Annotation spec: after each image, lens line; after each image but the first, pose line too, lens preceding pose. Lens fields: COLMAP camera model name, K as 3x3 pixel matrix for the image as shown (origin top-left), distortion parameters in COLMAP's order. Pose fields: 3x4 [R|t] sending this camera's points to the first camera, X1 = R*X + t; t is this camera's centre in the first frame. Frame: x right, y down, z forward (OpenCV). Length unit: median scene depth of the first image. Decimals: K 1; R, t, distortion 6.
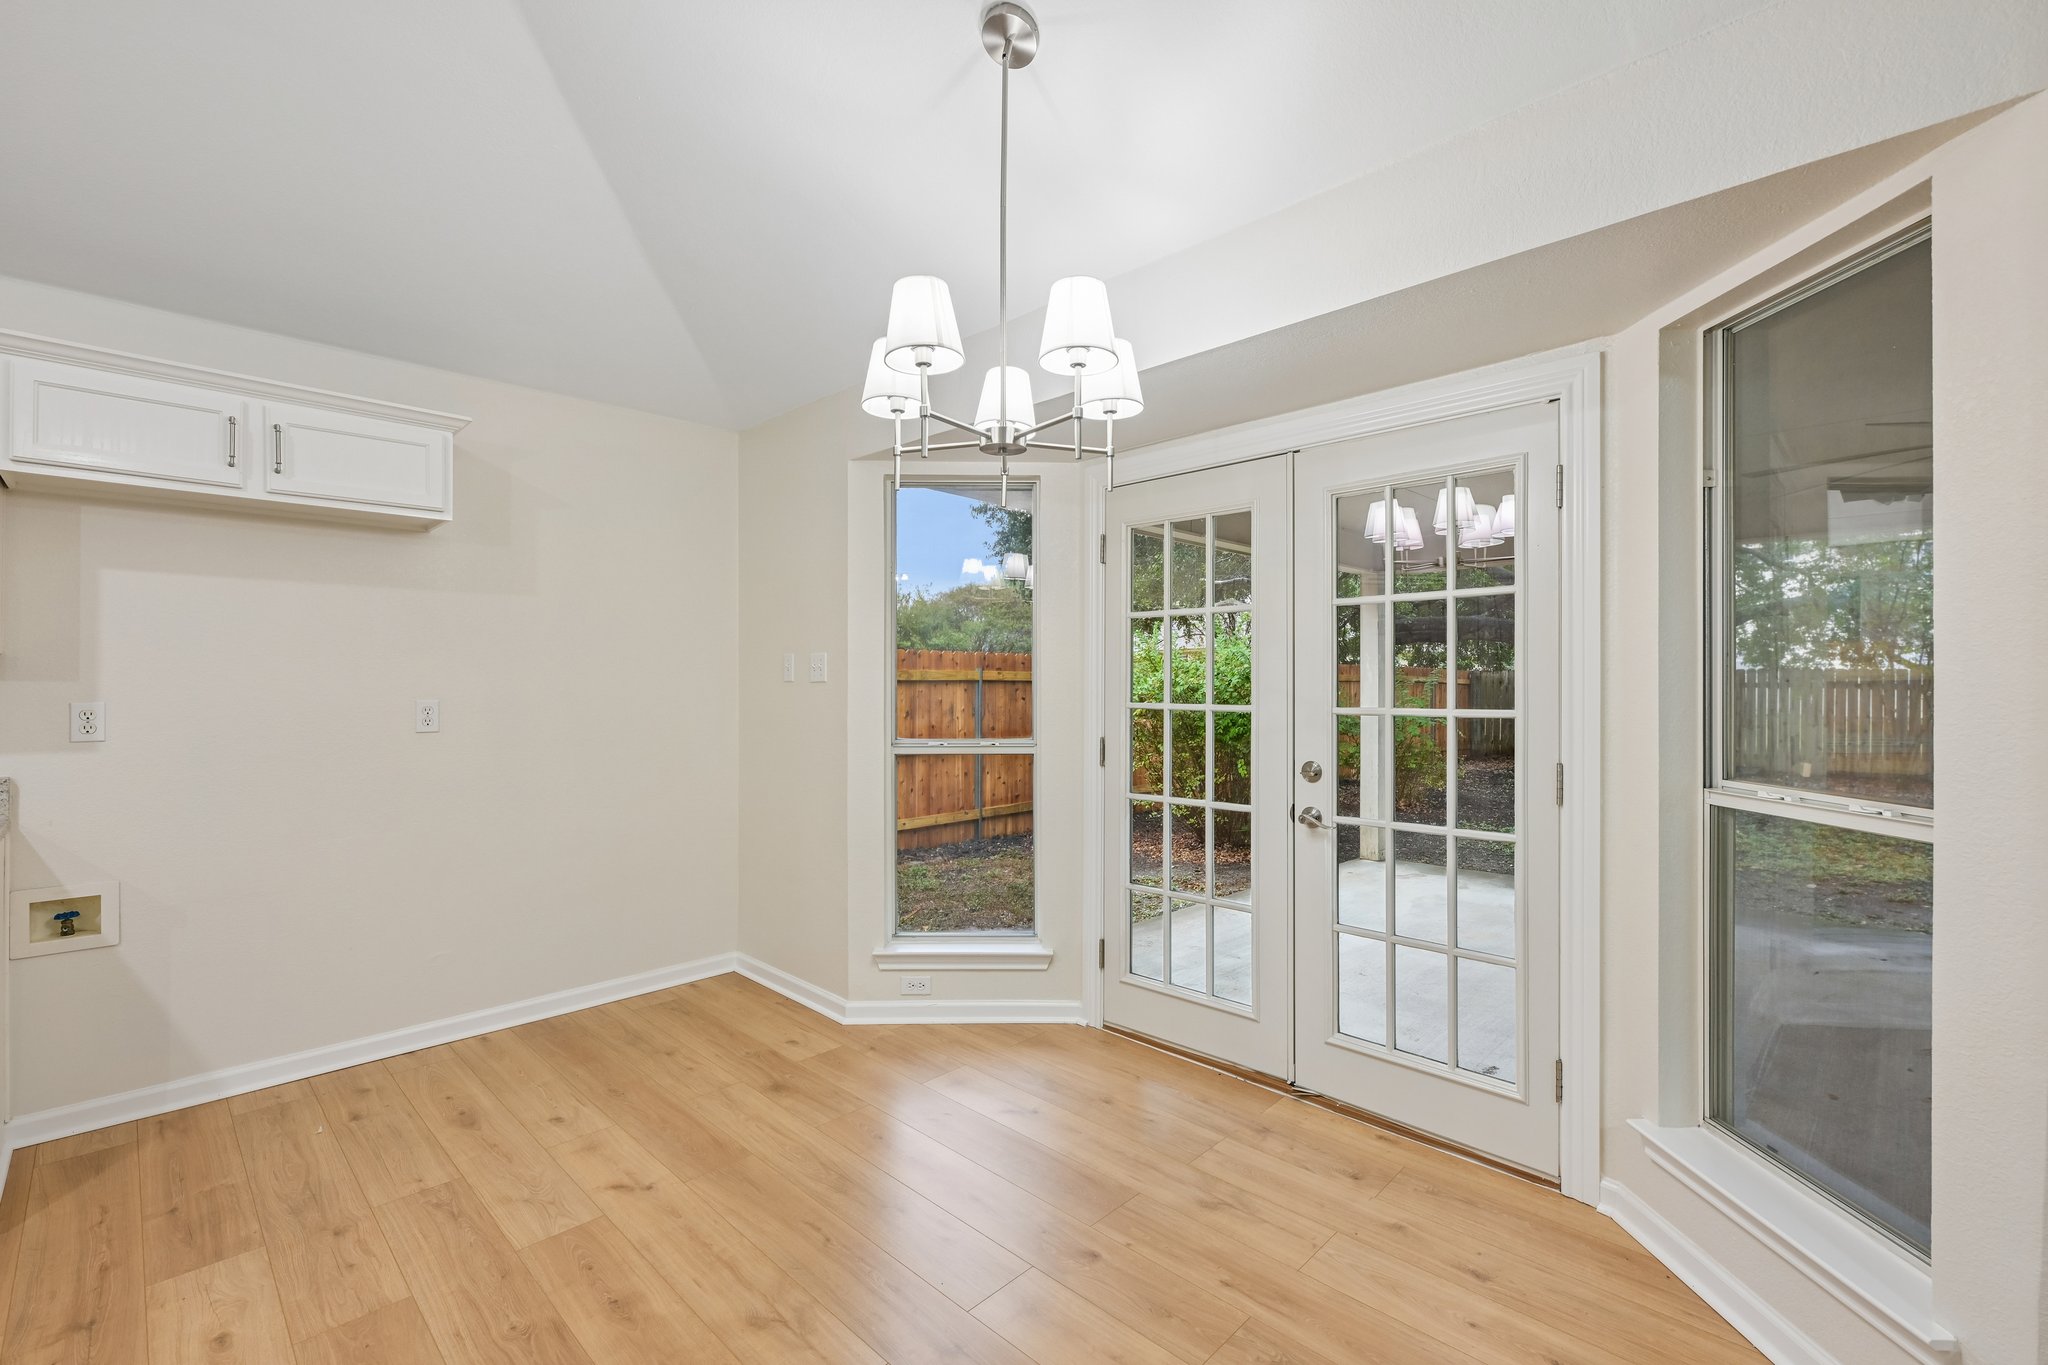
lens RADIAL K [[870.4, 0, 1007.2], [0, 870.4, 677.6], [0, 0, 1]] dist [-0.002470, 0.000387]
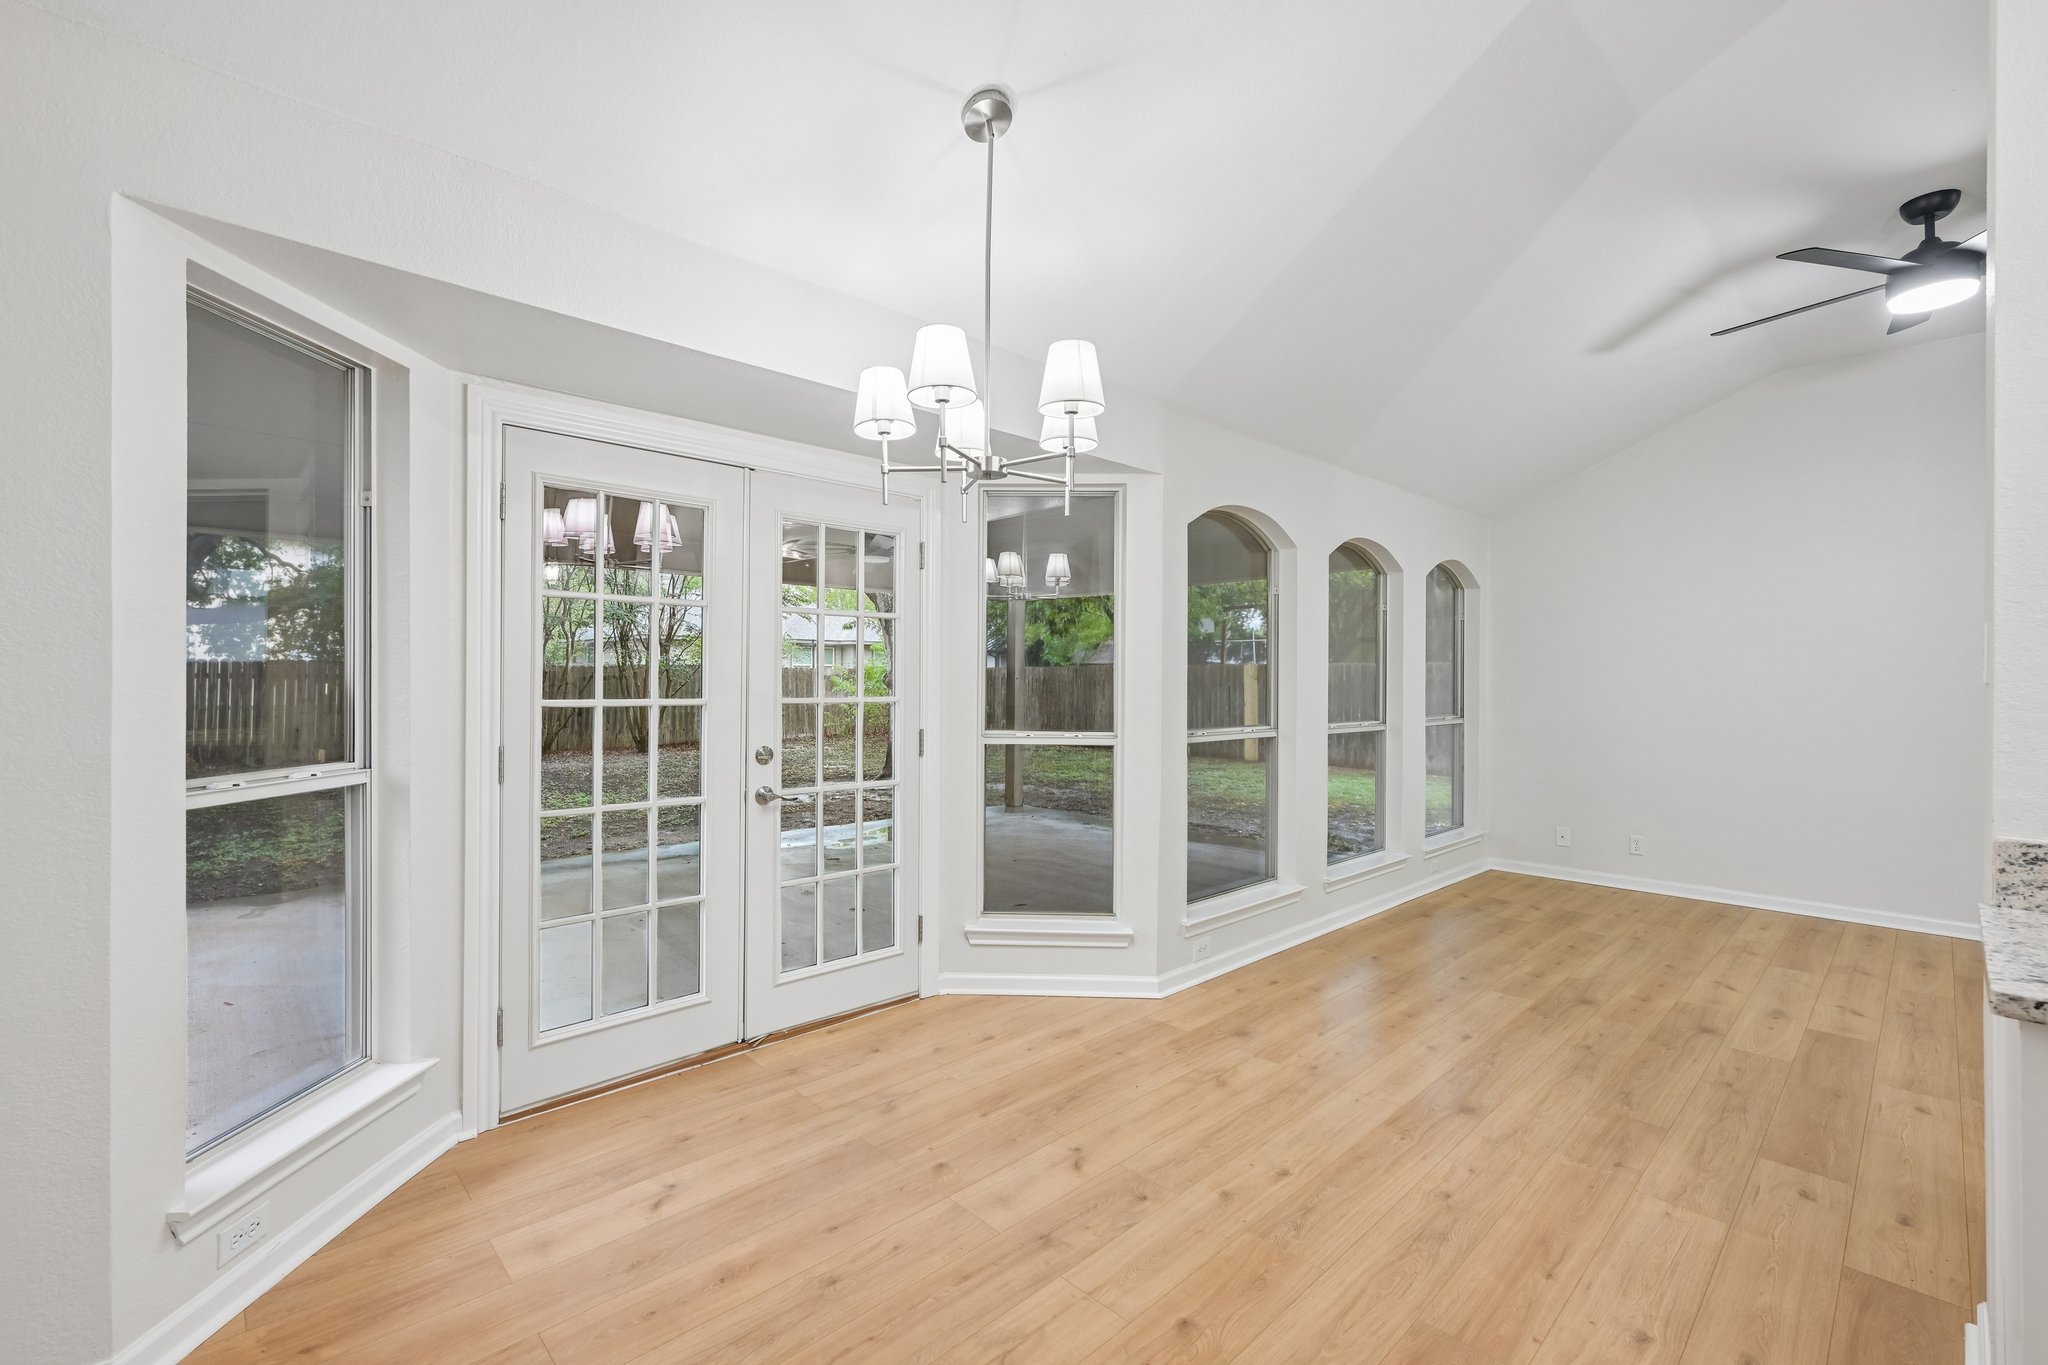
lens RADIAL K [[870.4, 0, 1035.6], [0, 870.4, 667.0], [0, 0, 1]] dist [-0.002470, 0.000387]
pose [[0.025955, 0.013944, 0.999566, -0.802488], [-0.013094, 0.999822, -0.013608, 0.003513], [-0.999577, -0.012735, 0.026133, 0.629806]]
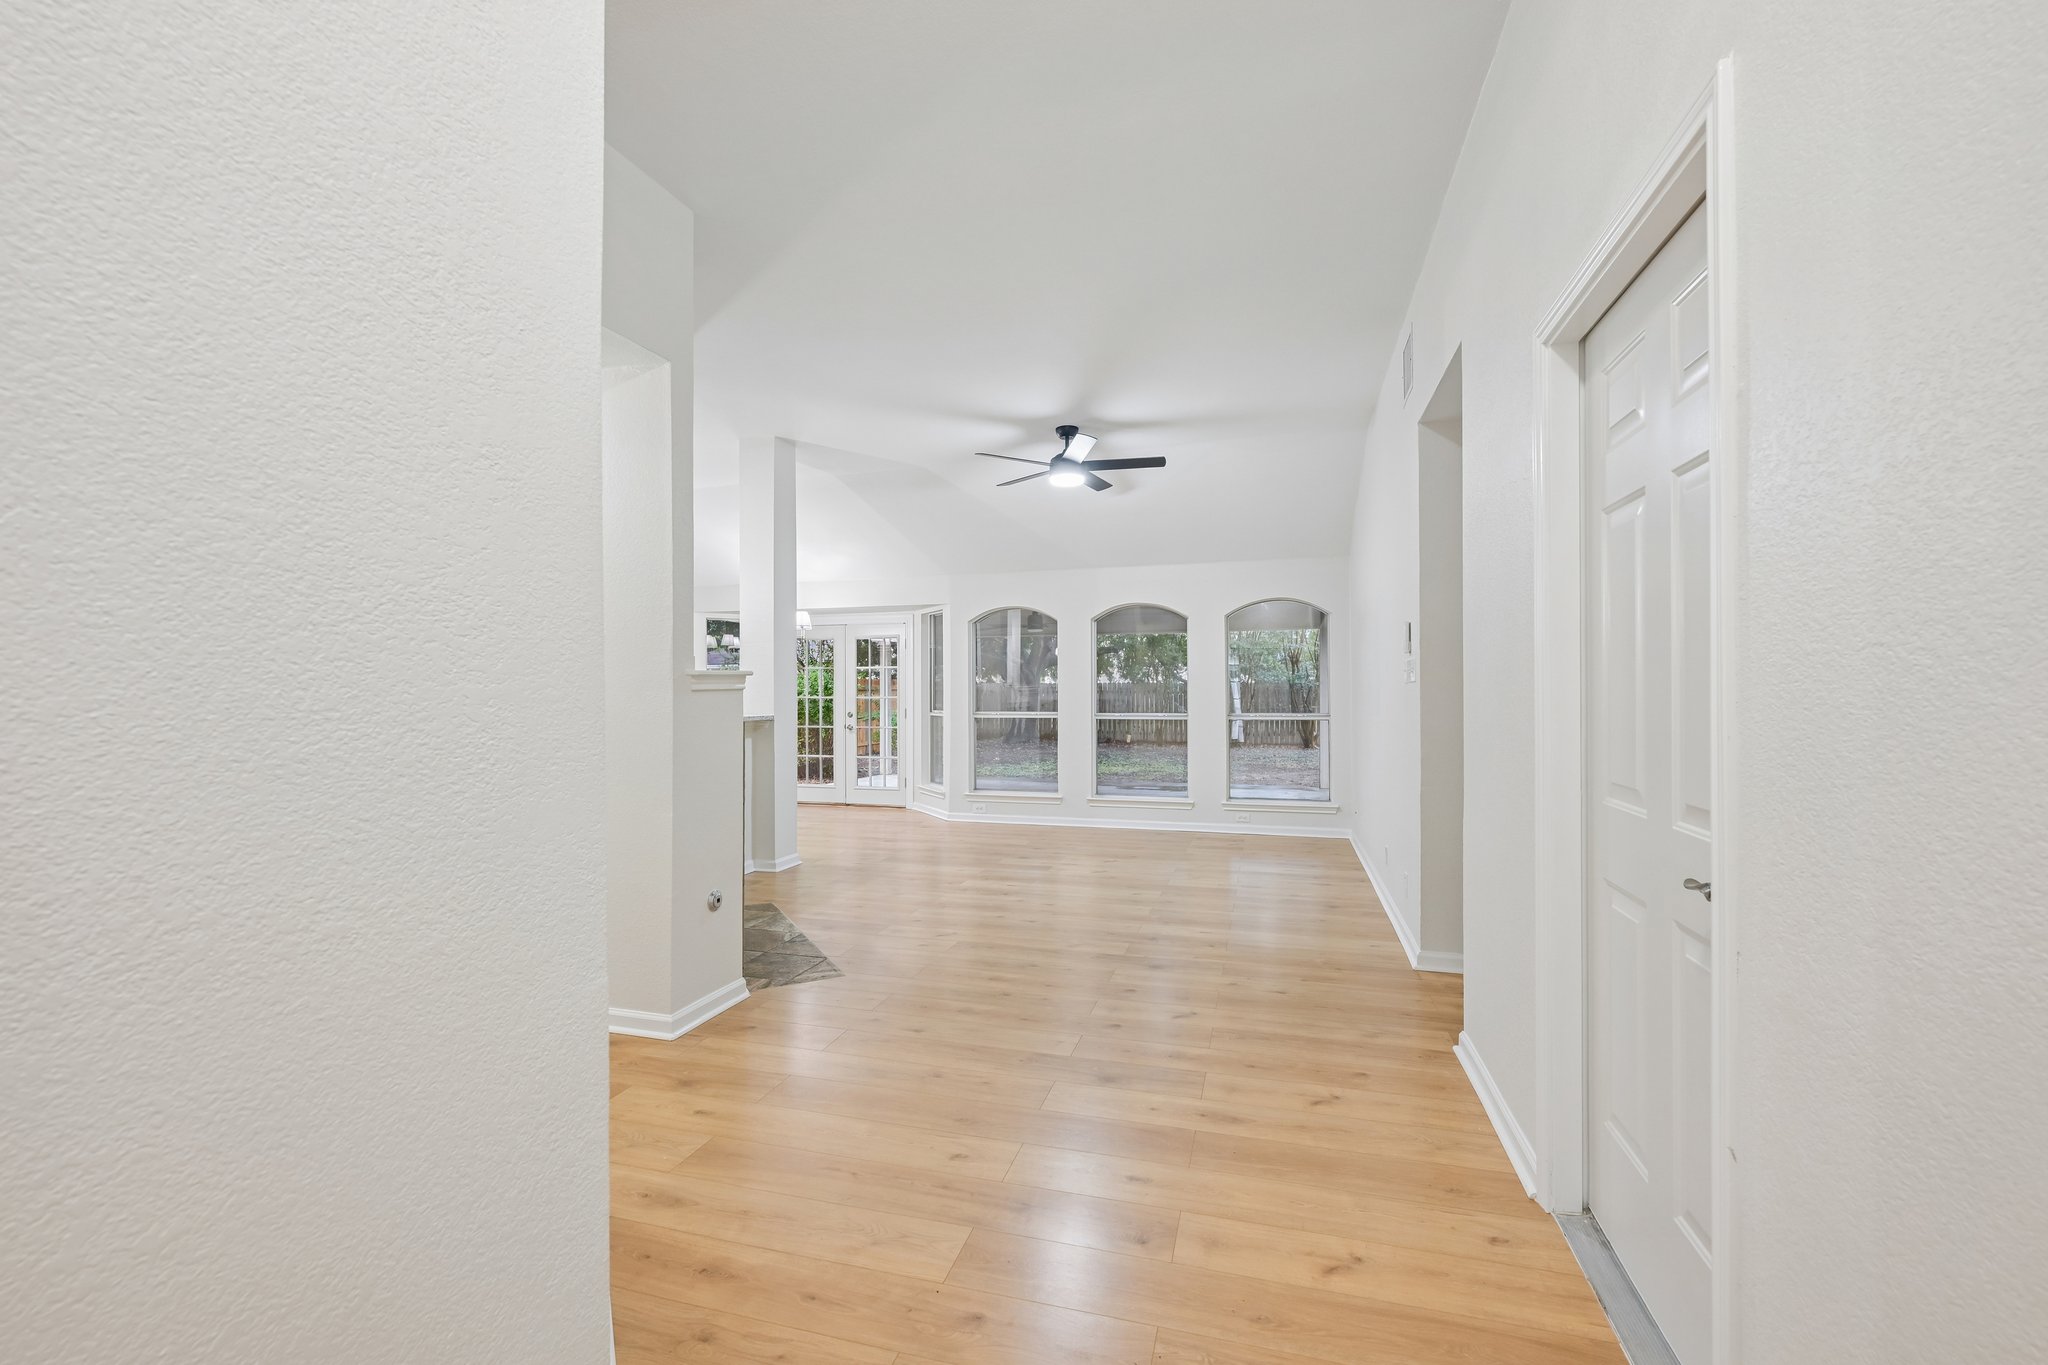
lens RADIAL K [[870.4, 0, 1008.9], [0, 870.4, 681.7], [0, 0, 1]] dist [-0.002470, 0.000387]
pose [[0.890148, 0.000524, 0.455671, -0.740459], [0.002240, 0.999982, -0.005526, -0.004652], [-0.455666, 0.005940, 0.890131, -2.515472]]
